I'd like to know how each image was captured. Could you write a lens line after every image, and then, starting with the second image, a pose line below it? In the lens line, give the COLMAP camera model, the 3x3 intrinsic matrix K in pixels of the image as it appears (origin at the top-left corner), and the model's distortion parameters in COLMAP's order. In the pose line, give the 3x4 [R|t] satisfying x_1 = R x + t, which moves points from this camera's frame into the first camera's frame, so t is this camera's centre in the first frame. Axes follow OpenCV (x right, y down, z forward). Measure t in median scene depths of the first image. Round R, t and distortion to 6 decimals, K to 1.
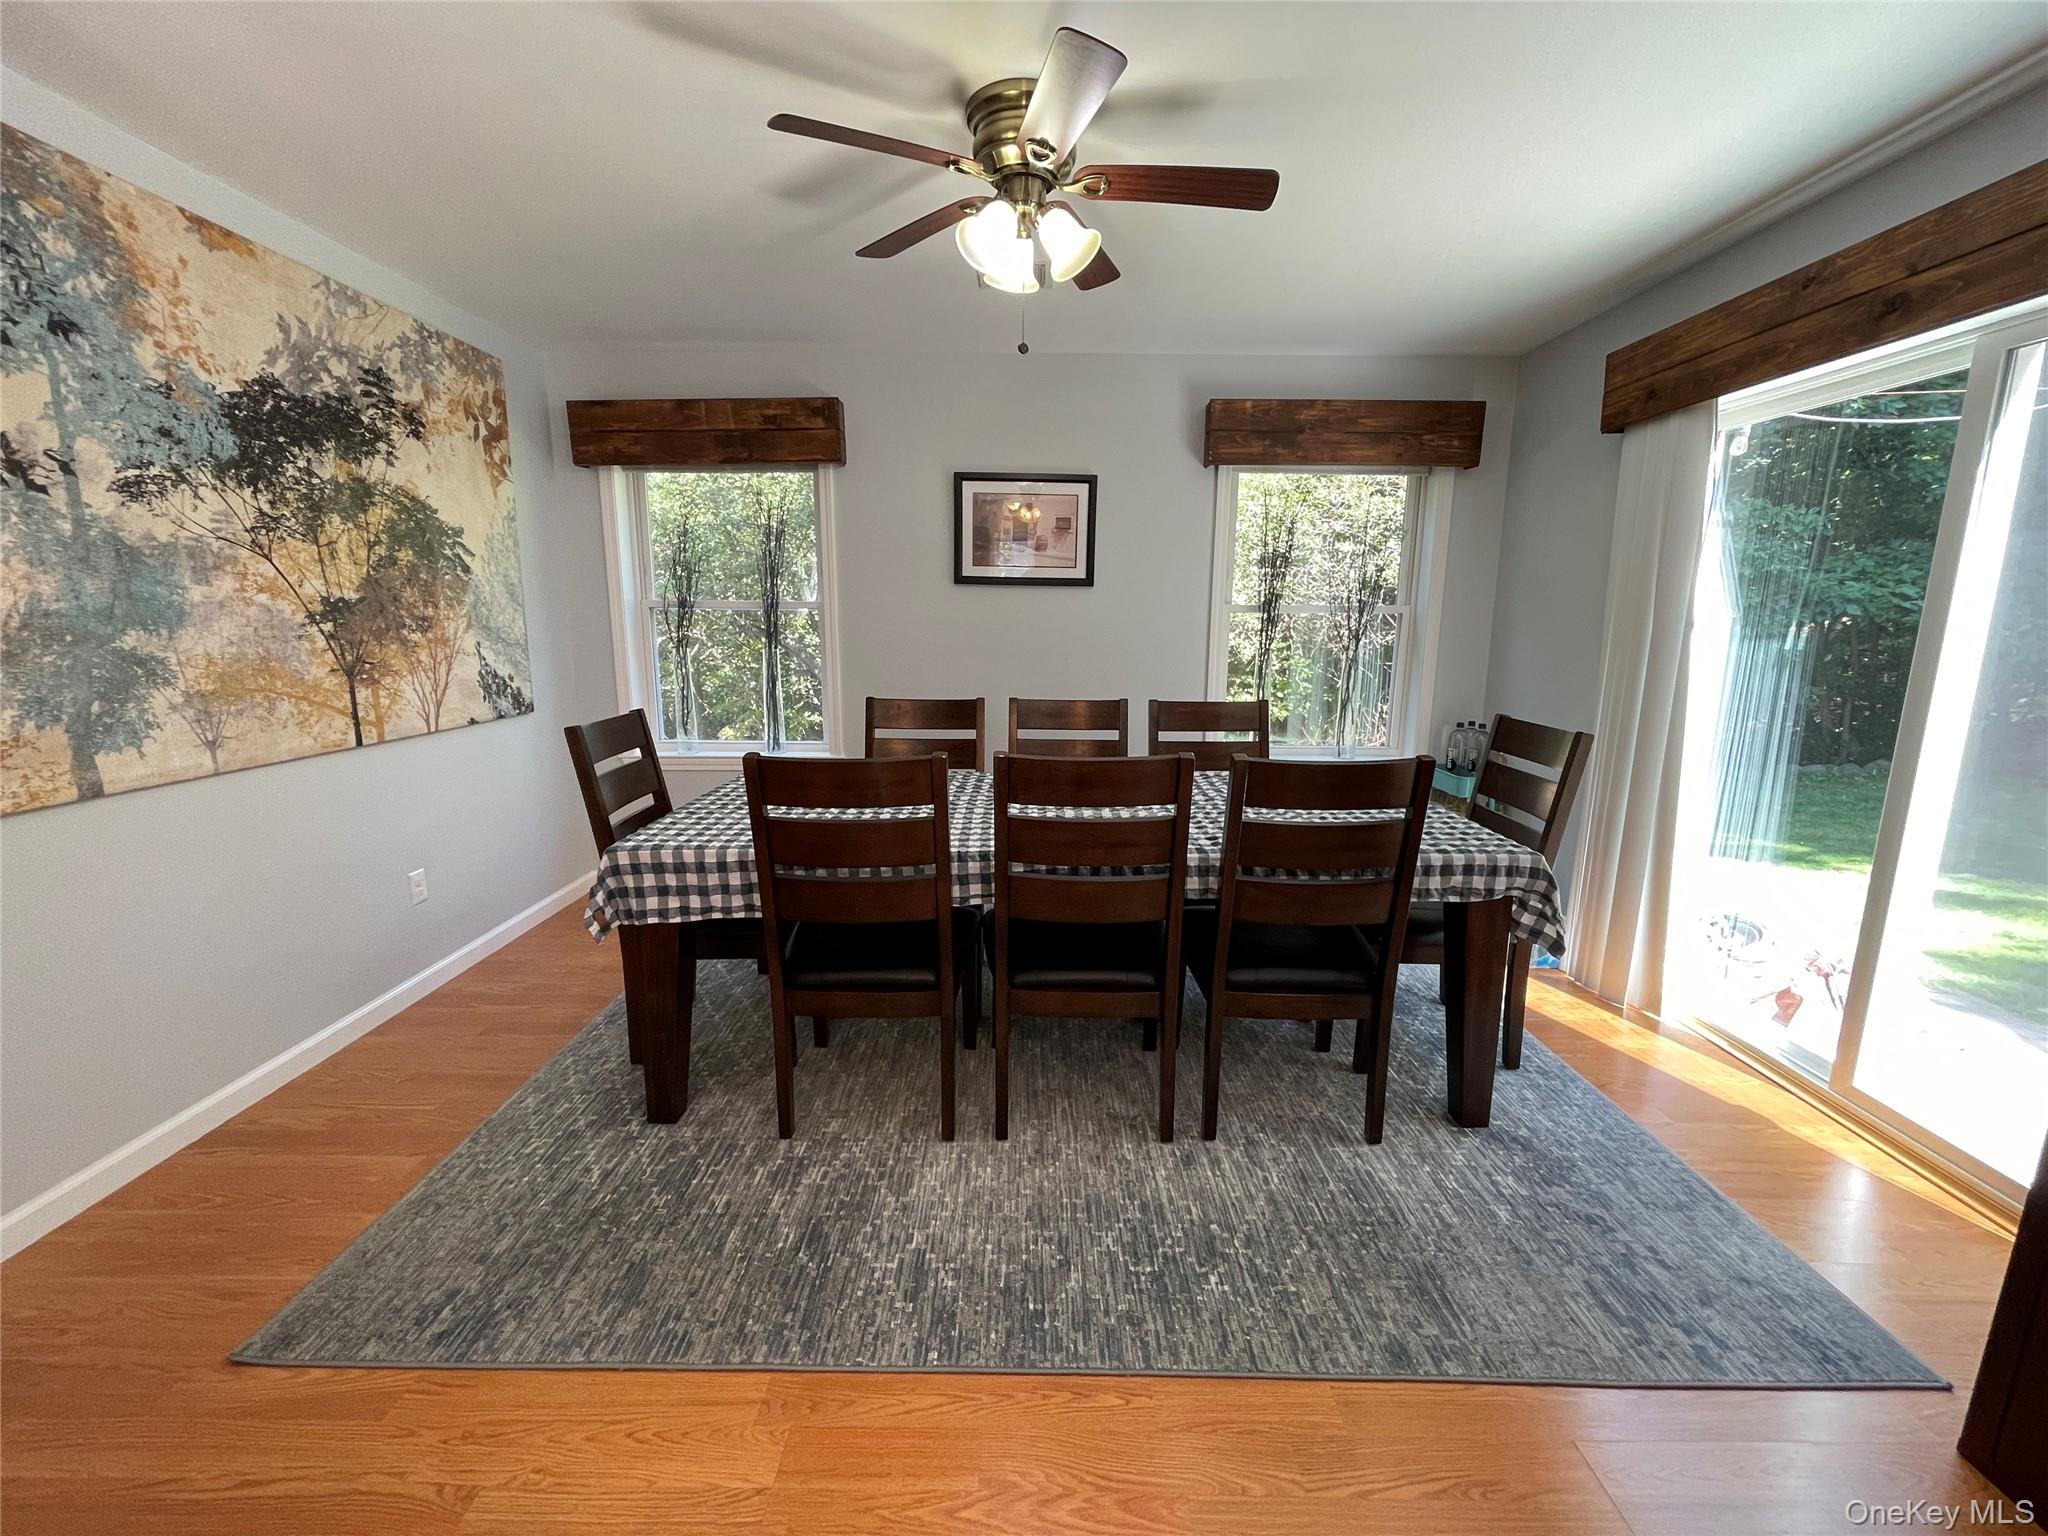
lens RADIAL K [[825.9, 0, 1029.1], [0, 825.9, 762.1], [0, 0, 1]] dist [-0.003987, 0.002152]
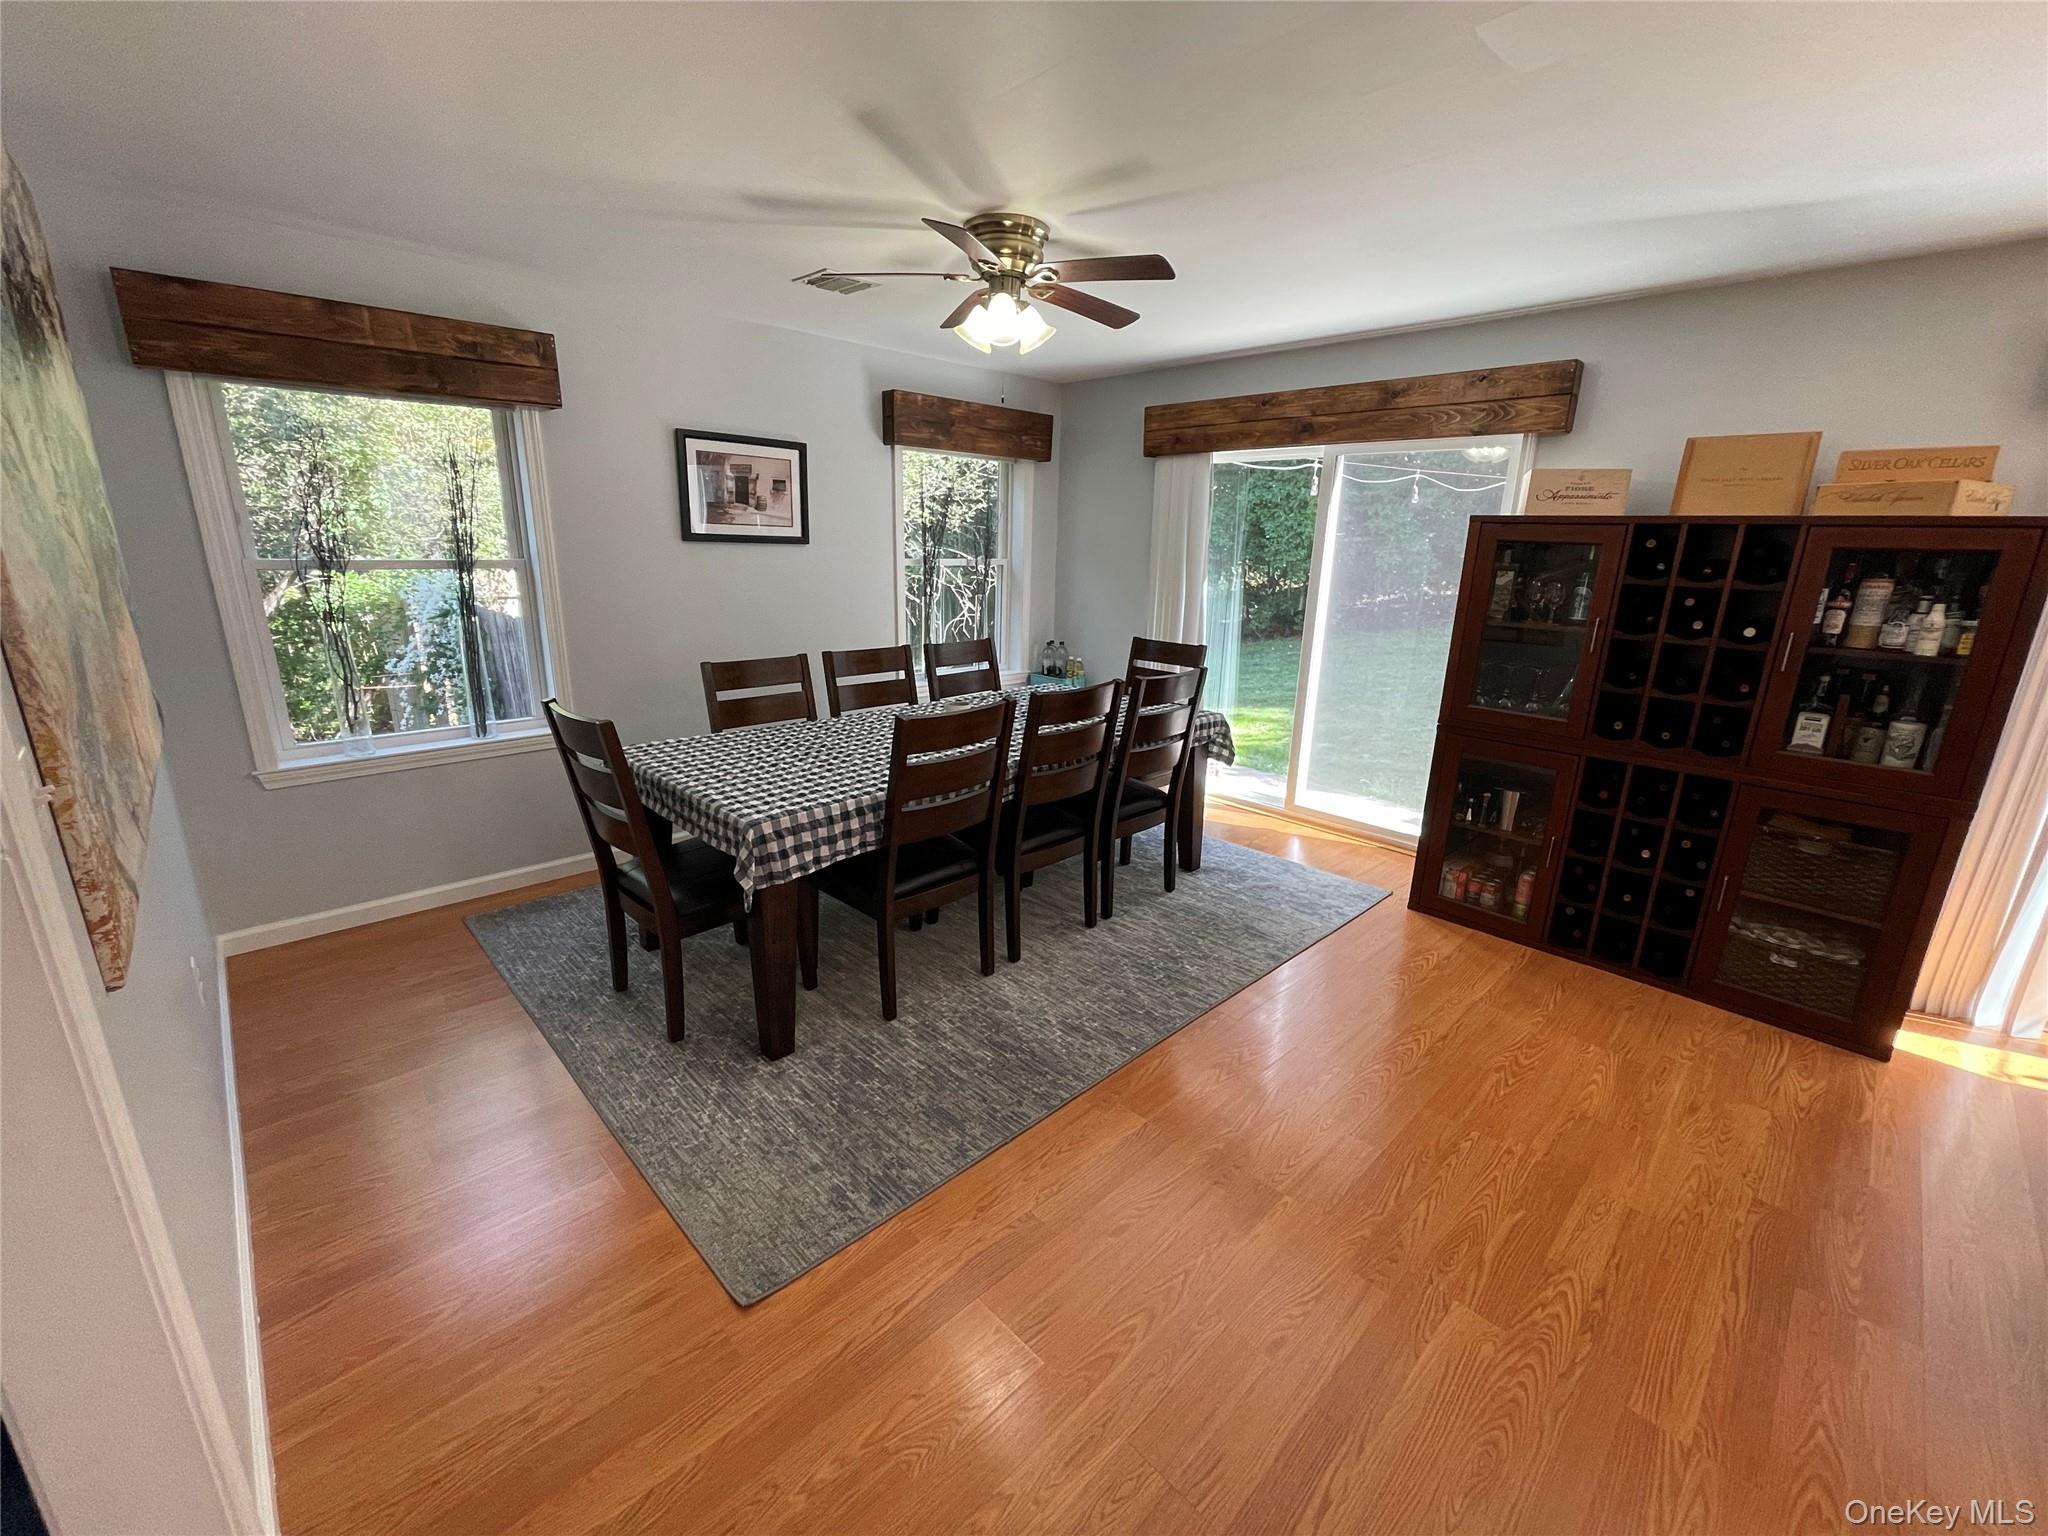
lens RADIAL K [[825.9, 0, 1008.2], [0, 825.9, 762.5], [0, 0, 1]] dist [-0.003987, 0.002152]
pose [[0.722896, -0.175428, 0.668316, -0.758027], [0.107107, 0.983992, 0.142437, -0.072827], [-0.682605, -0.031386, 0.730114, -0.025125]]
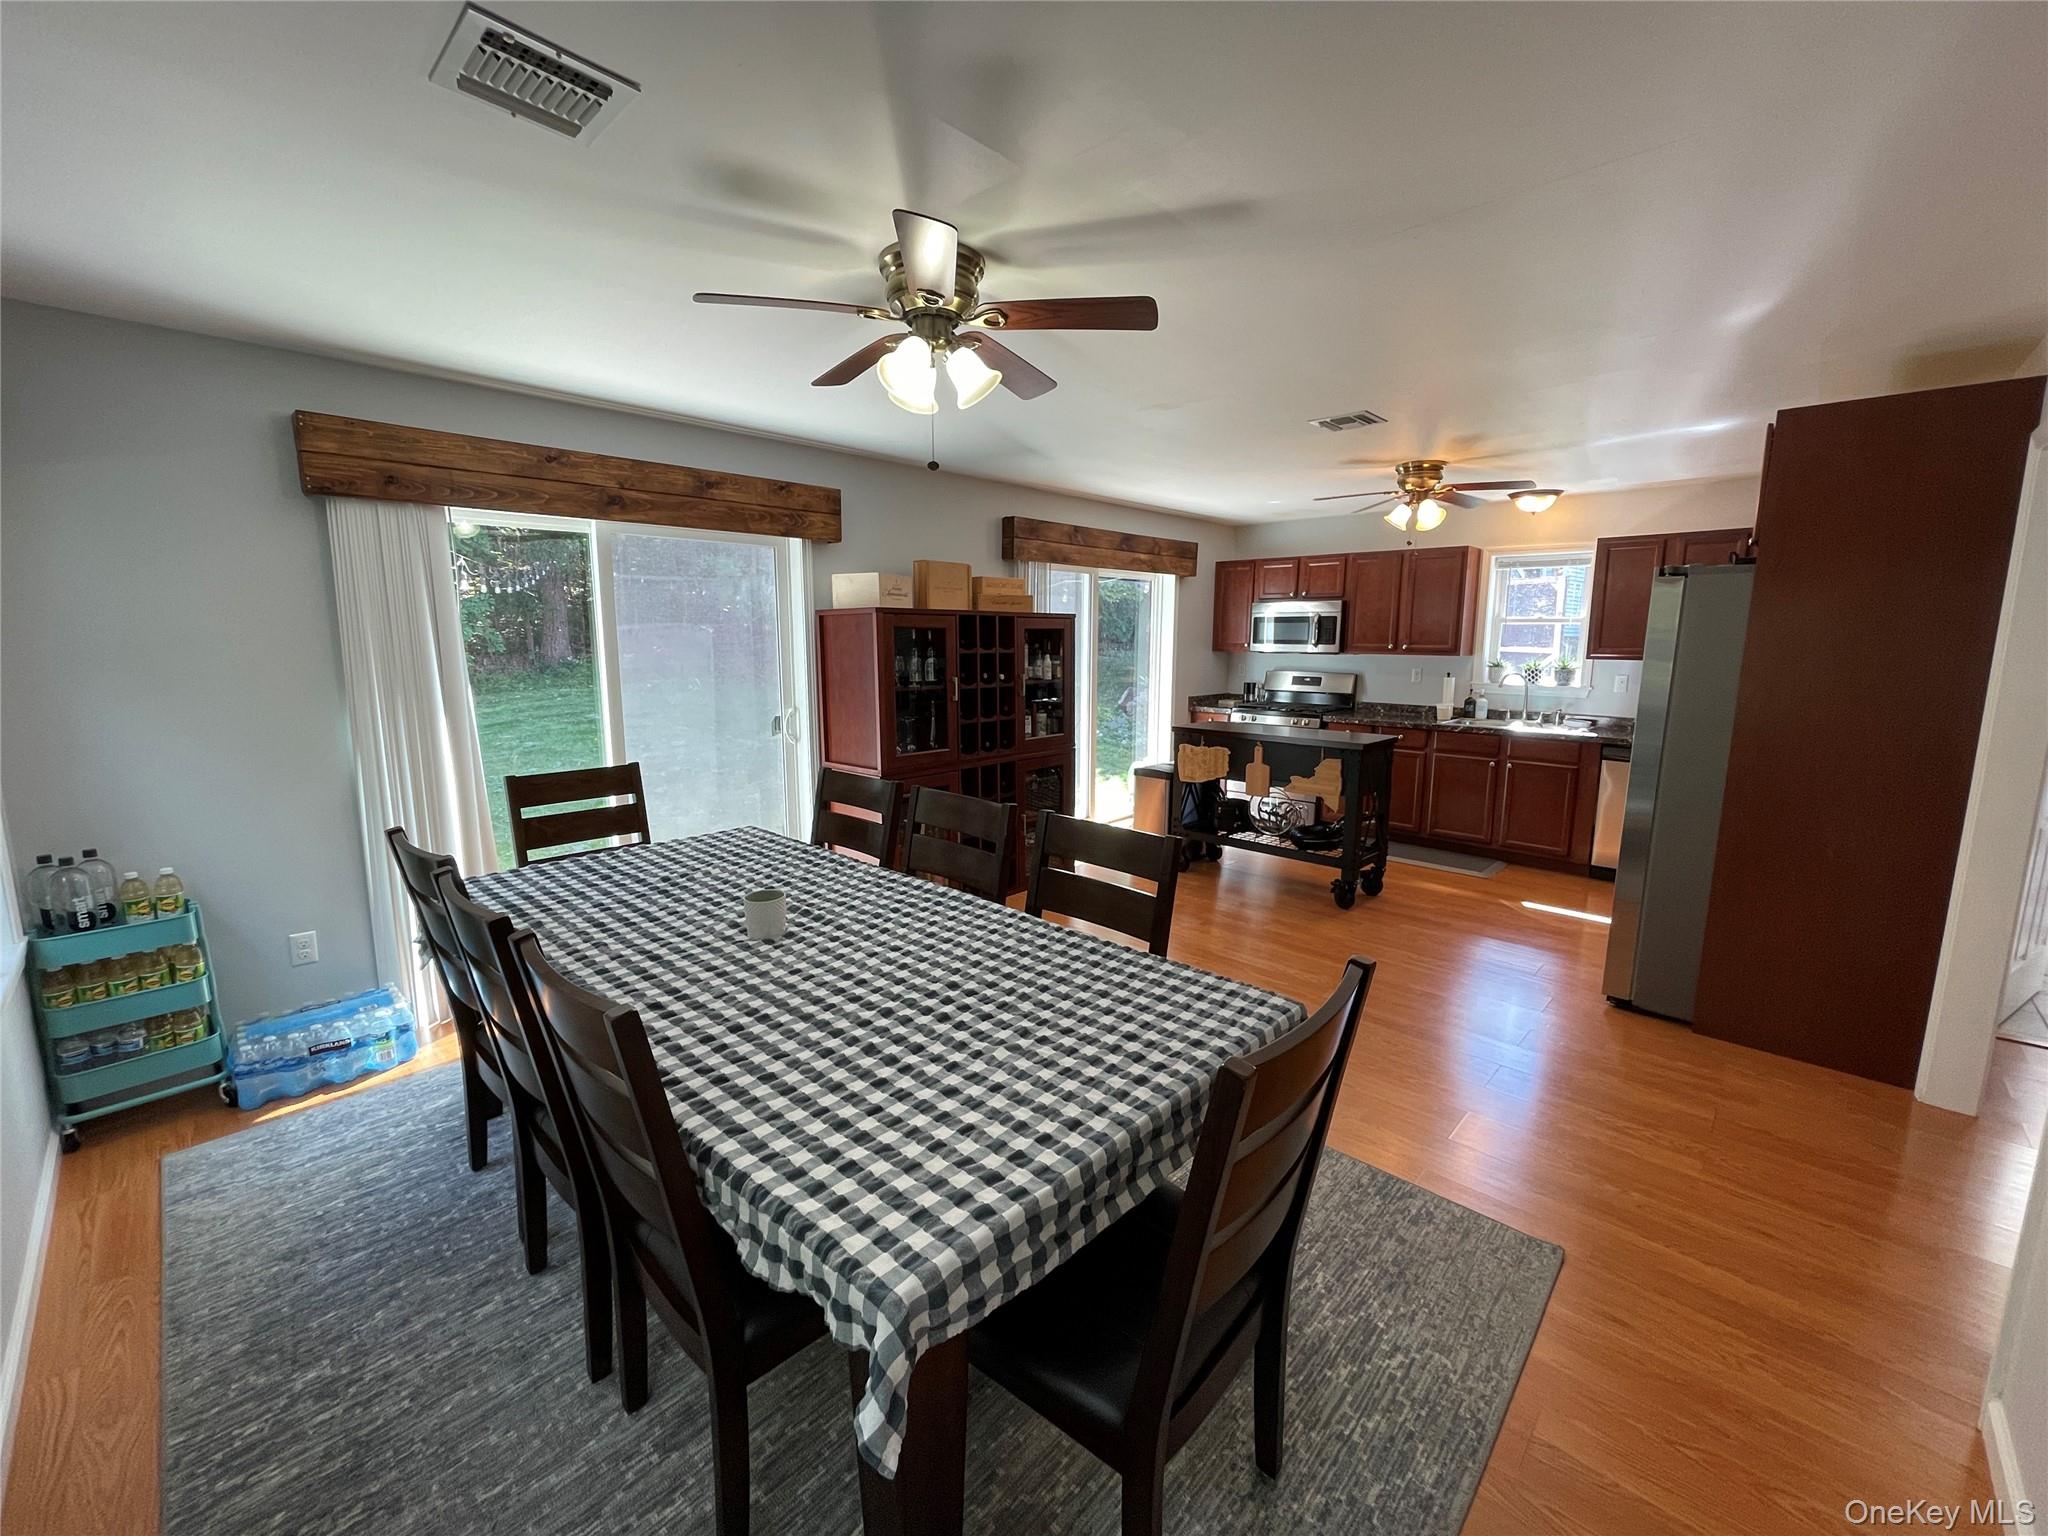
lens RADIAL K [[825.9, 0, 1059.8], [0, 825.9, 747.0], [0, 0, 1]] dist [-0.003987, 0.002152]
pose [[-0.744388, -0.112989, 0.658119, -0.640440], [0.107276, 0.952543, 0.284875, -0.331127], [-0.659074, 0.282658, -0.696941, 1.278777]]
